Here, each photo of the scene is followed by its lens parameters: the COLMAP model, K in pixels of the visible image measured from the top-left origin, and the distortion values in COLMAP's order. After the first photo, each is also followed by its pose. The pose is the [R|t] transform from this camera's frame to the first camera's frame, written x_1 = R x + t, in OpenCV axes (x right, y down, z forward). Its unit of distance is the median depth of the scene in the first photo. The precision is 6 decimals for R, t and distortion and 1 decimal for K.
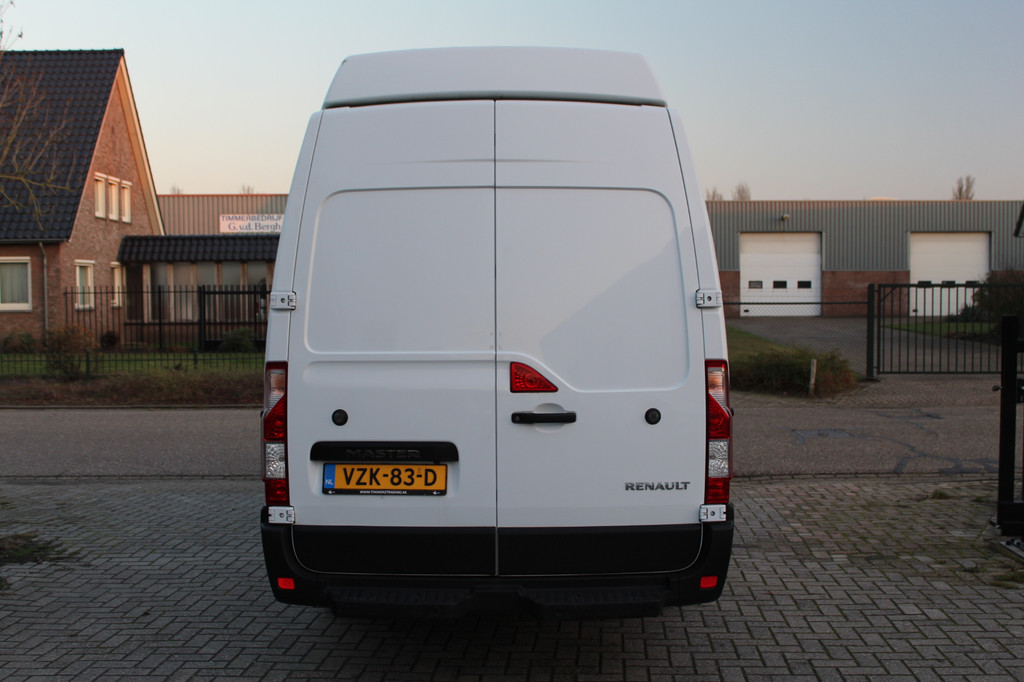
lens RADIAL K [[1149.6, 0, 512.0], [0, 1149.6, 341.0], [0, 0, 1]] dist [-0.049782, -0.006496]
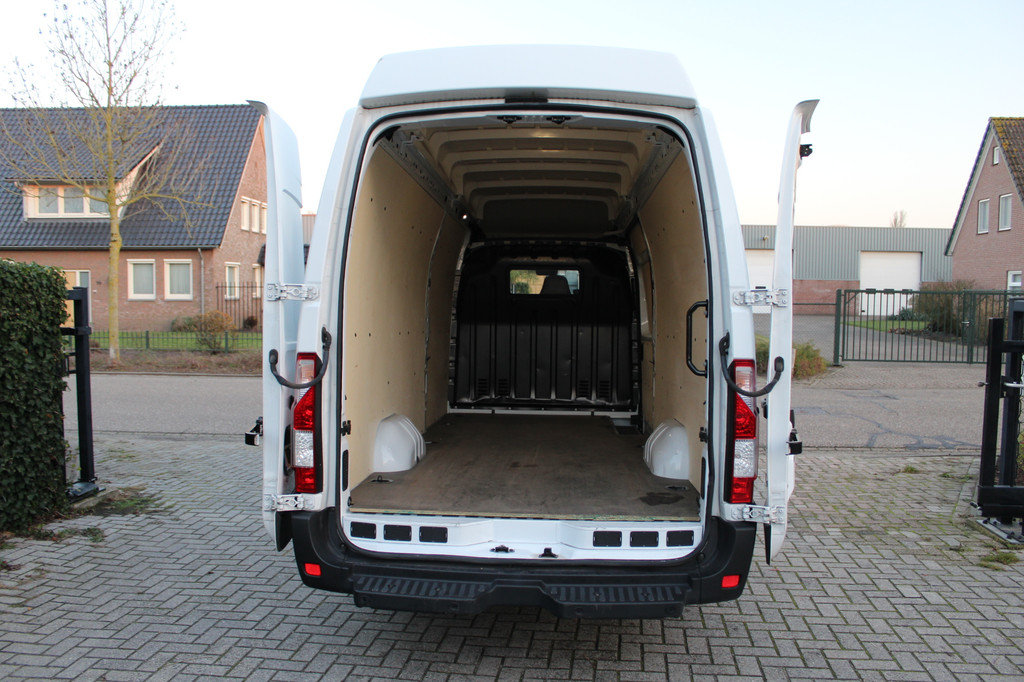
lens RADIAL K [[863.1, 0, 512.0], [0, 863.1, 341.0], [0, 0, 1]] dist [-0.165855, 0.149794]
pose [[0.998503, 0.018854, -0.051348, 0.013451], [-0.018057, 0.999710, 0.015945, -0.006610], [0.051633, -0.014994, 0.998554, 0.225407]]
